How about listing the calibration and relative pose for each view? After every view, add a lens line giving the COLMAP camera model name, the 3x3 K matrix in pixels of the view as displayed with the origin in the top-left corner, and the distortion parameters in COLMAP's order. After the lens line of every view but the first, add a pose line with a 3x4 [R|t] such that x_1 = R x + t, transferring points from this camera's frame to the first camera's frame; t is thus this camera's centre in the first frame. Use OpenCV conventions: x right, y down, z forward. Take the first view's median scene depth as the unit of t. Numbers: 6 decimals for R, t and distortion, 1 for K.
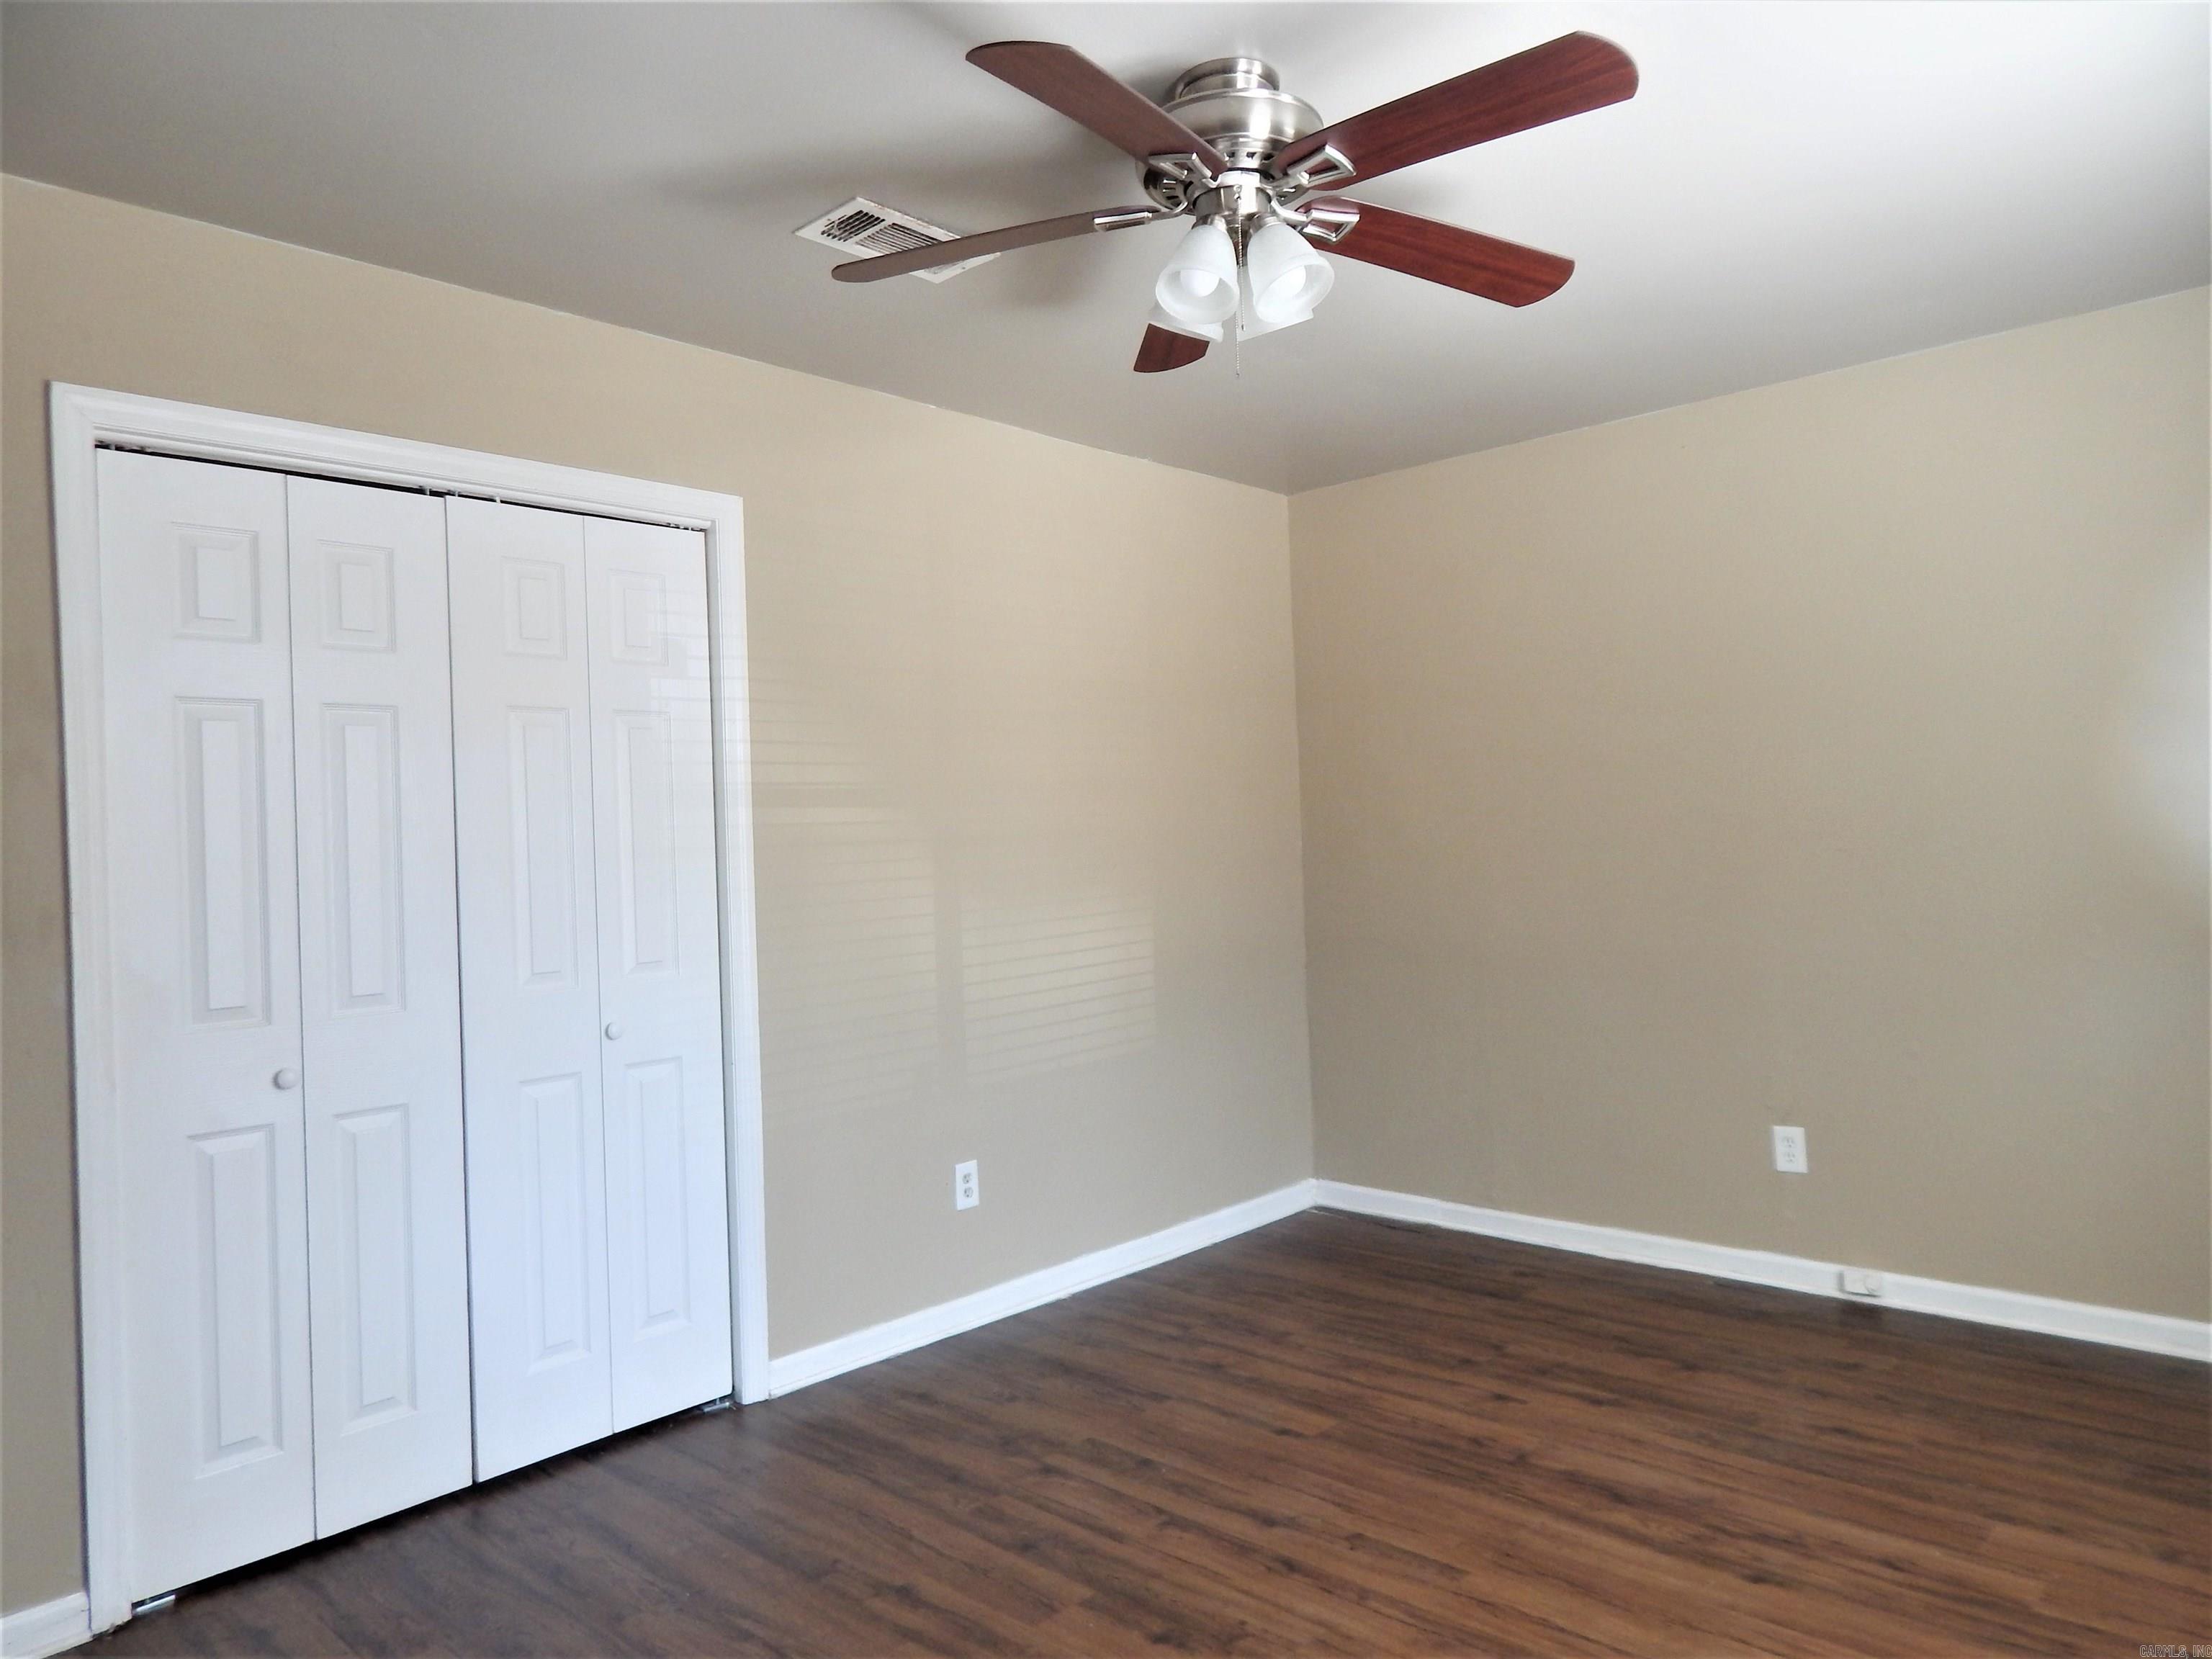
lens RADIAL K [[1489.8, 0, 1094.4], [0, 1489.8, 836.3], [0, 0, 1]] dist [0.019735, -0.007472]
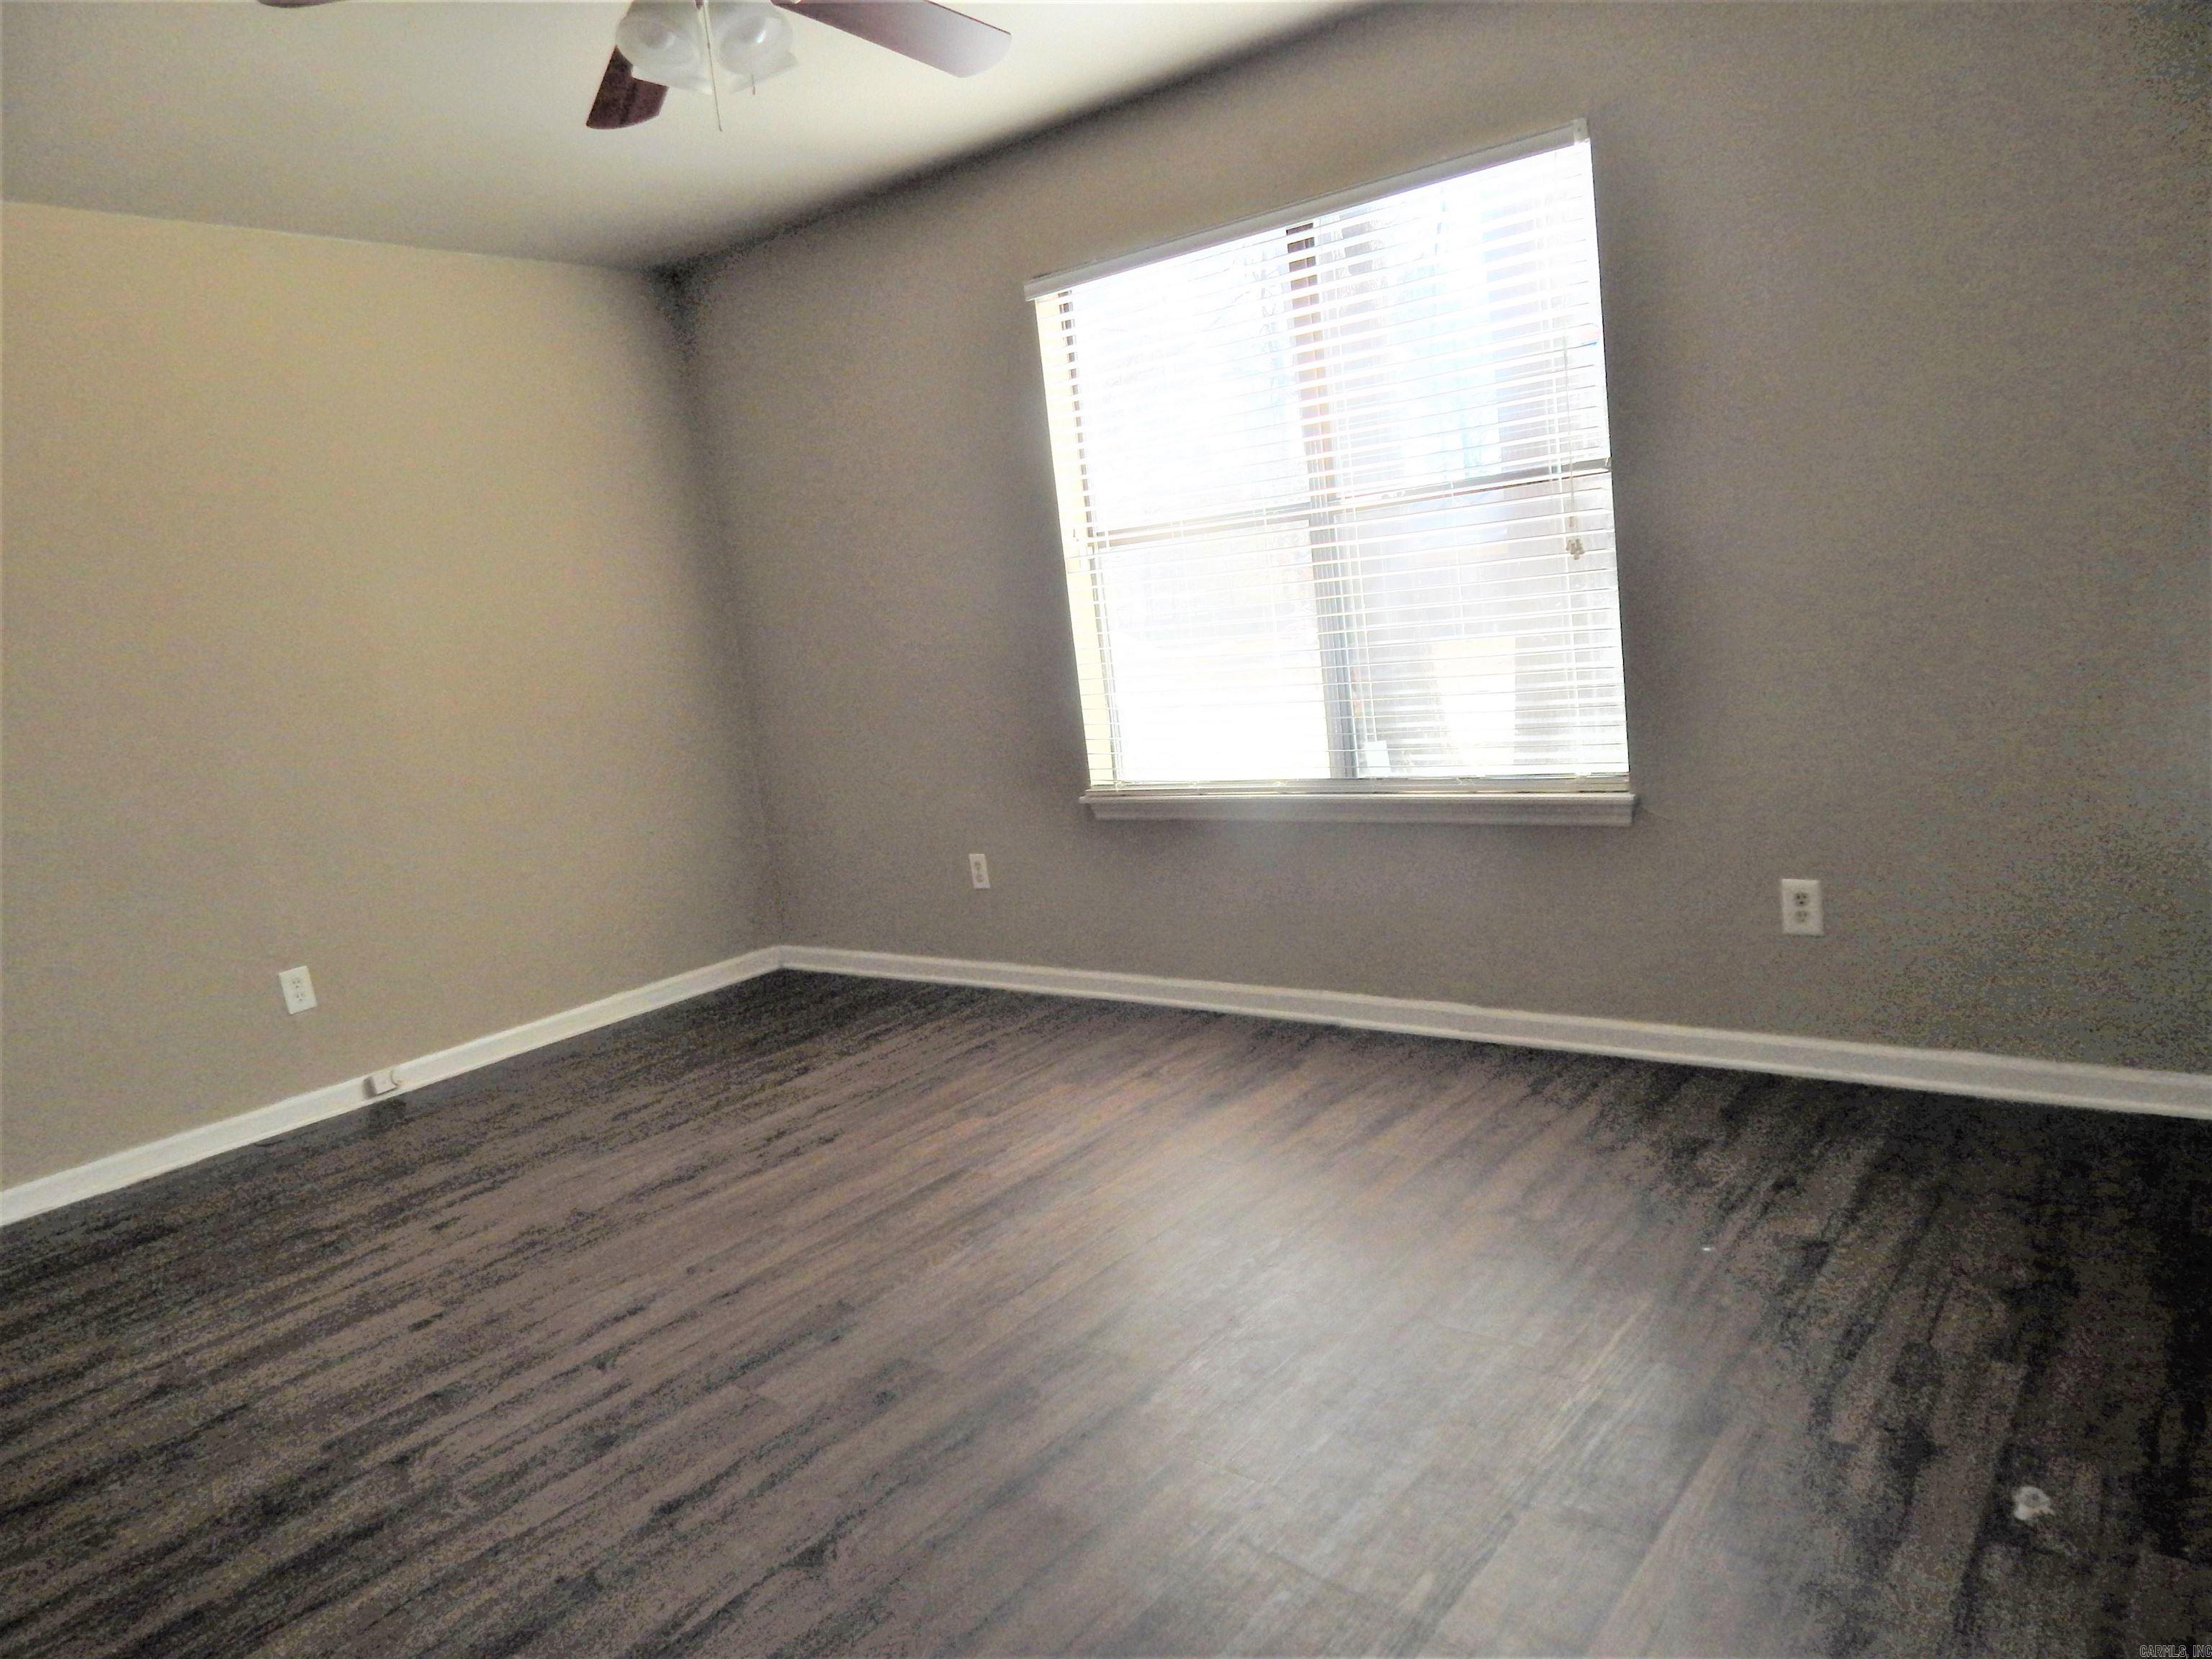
lens RADIAL K [[1489.8, 0, 1093.9], [0, 1489.8, 817.7], [0, 0, 1]] dist [0.019735, -0.007472]
pose [[-0.057667, -0.098427, 0.993472, -0.727459], [0.122100, 0.986962, 0.104870, 0.063985], [-0.990841, 0.127351, -0.044897, 0.611032]]
